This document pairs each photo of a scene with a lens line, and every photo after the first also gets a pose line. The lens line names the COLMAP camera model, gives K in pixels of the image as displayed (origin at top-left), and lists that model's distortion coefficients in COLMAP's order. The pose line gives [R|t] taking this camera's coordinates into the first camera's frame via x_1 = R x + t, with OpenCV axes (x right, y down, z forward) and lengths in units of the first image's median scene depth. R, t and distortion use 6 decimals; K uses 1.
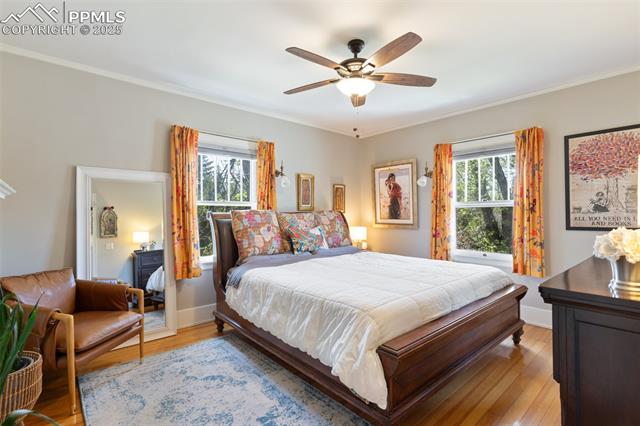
lens RADIAL K [[313.1, 0, 323.5], [0, 313.1, 212.8], [0, 0, 1]] dist [0.003406, -0.000891]
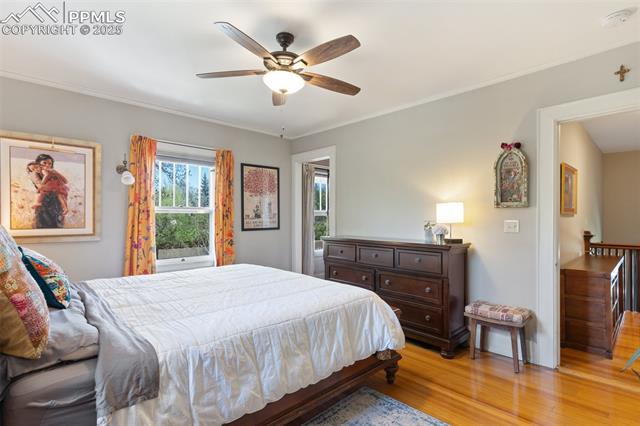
lens RADIAL K [[320.2, 0, 321.4], [0, 320.2, 216.7], [0, 0, 1]] dist [0.017548, 0.000833]
pose [[-0.052279, 0.007474, 0.998605, -0.621053], [-0.001184, 0.999971, -0.007547, 0.001190], [-0.998632, -0.001576, -0.052269, 0.683639]]
